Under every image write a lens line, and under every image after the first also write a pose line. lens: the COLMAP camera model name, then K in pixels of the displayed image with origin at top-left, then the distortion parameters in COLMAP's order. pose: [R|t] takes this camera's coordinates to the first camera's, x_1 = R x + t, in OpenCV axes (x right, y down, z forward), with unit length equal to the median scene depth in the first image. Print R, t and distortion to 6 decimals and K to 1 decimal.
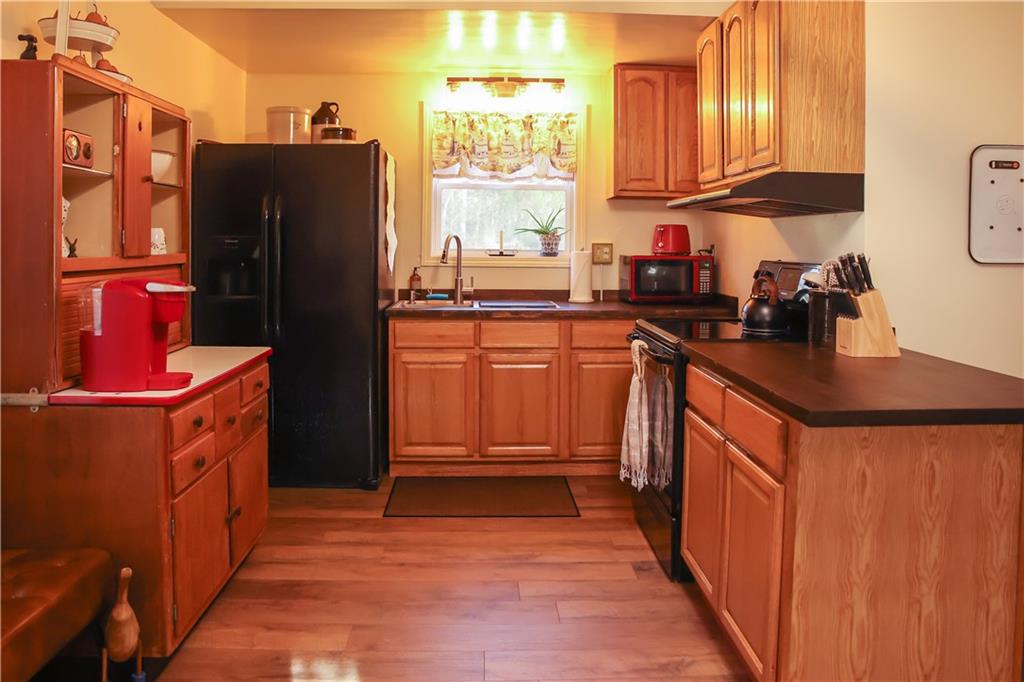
lens RADIAL K [[756.2, 0, 509.8], [0, 756.2, 267.5], [0, 0, 1]] dist [-0.128885, 0.091354]
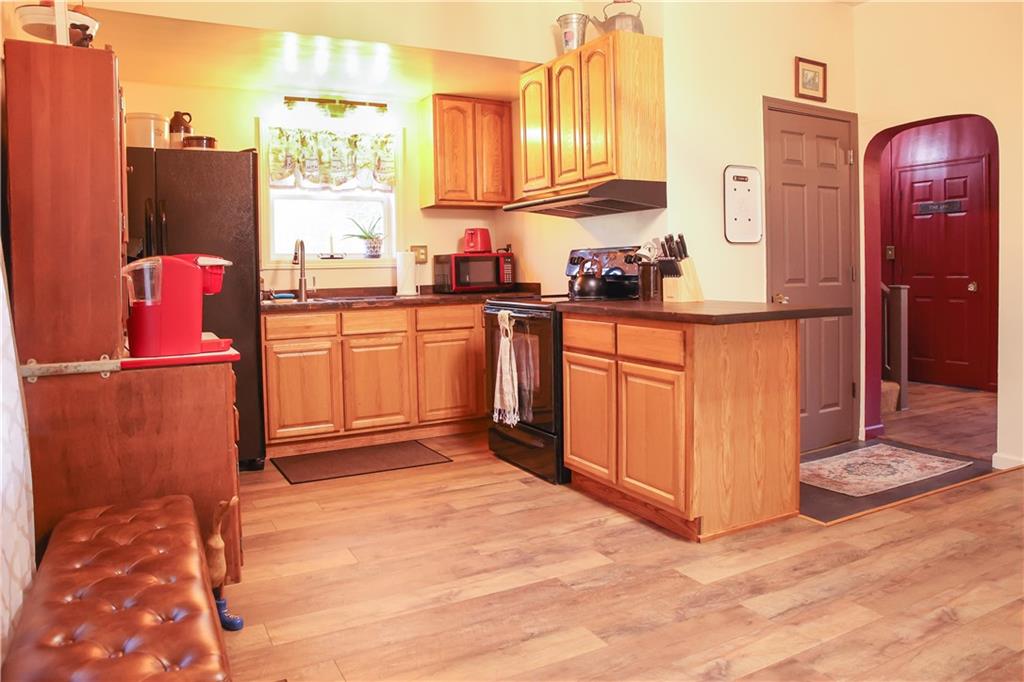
lens RADIAL K [[716.1, 0, 532.9], [0, 716.1, 297.6], [0, 0, 1]] dist [-0.103611, 0.069072]
pose [[0.895541, -0.046117, 0.442582, -0.247531], [0.042234, 0.998934, 0.018631, 0.040792], [-0.442969, 0.002008, 0.896534, -0.092209]]
